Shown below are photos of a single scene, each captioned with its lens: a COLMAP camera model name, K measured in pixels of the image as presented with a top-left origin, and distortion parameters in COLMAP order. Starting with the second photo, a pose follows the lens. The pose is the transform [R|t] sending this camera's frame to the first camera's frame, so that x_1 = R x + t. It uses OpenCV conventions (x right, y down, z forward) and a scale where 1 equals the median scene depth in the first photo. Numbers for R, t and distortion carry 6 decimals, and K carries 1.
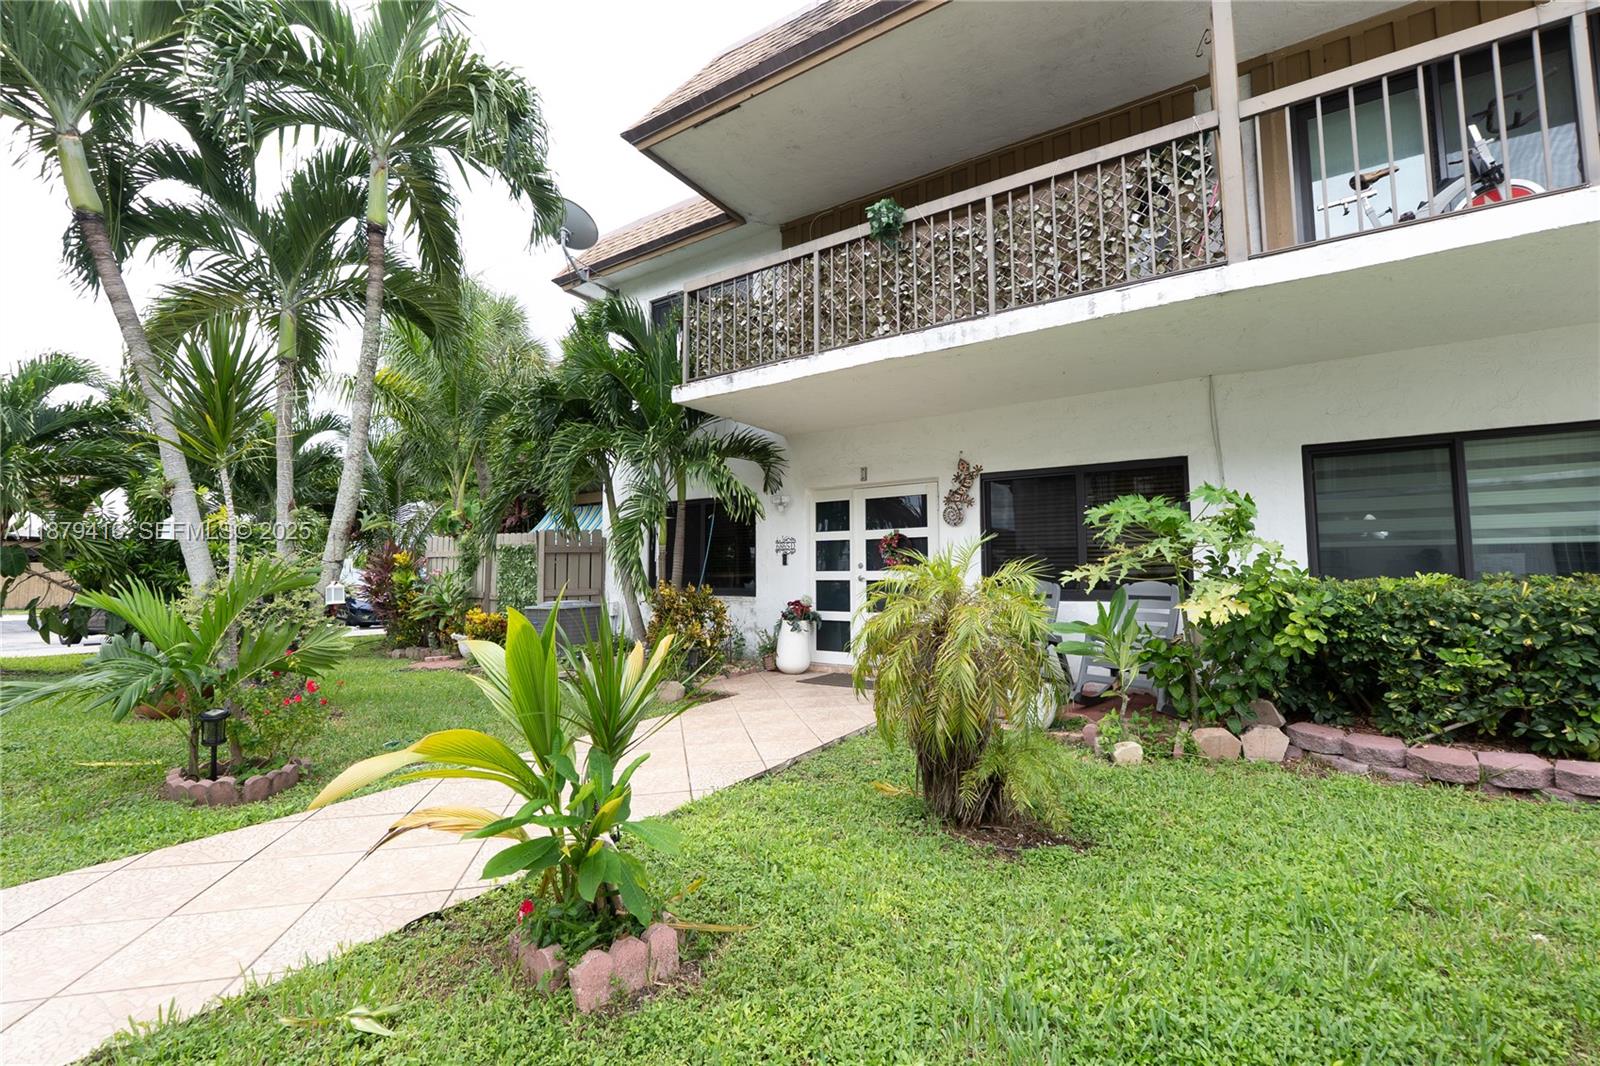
lens RADIAL K [[680.3, 0, 797.9], [0, 680.3, 532.0], [0, 0, 1]] dist [-0.004136, -0.000065]
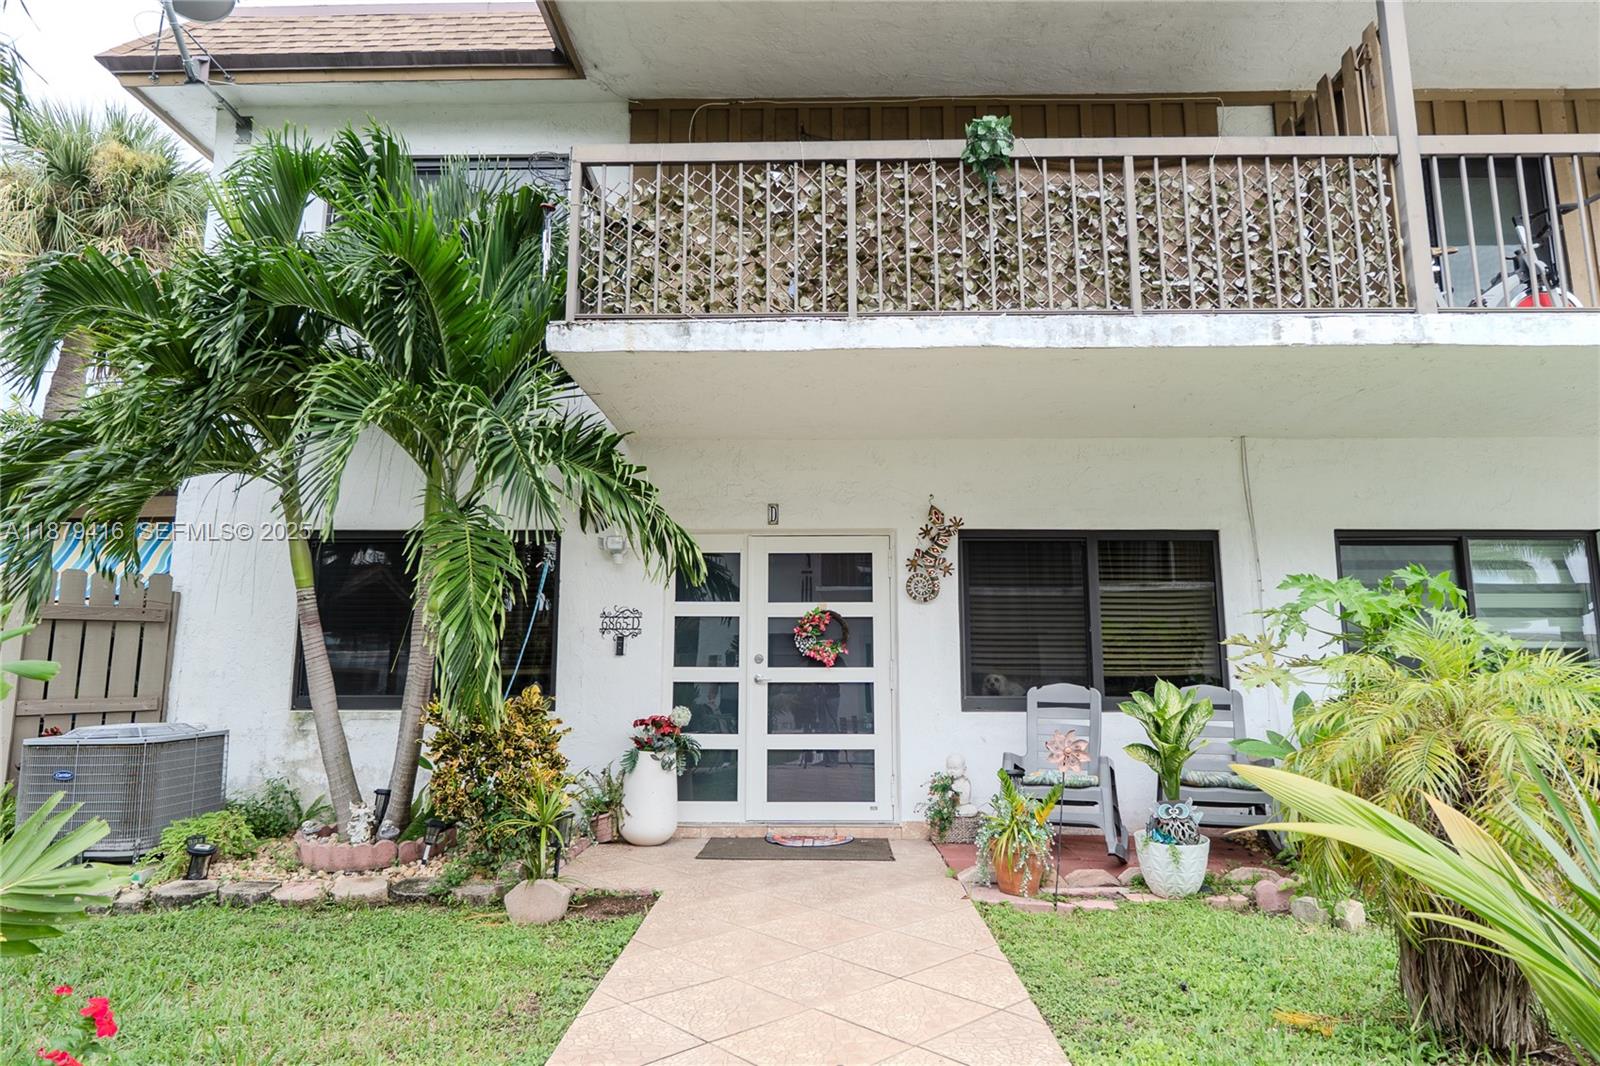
lens RADIAL K [[950.7, 0, 798.6], [0, 950.7, 530.2], [0, 0, 1]] dist [0.008213, -0.007954]
pose [[0.842140, 0.085658, 0.532413, -0.424172], [-0.040118, 0.994520, -0.096548, 0.017747], [-0.537765, 0.059947, 0.840961, 0.279251]]
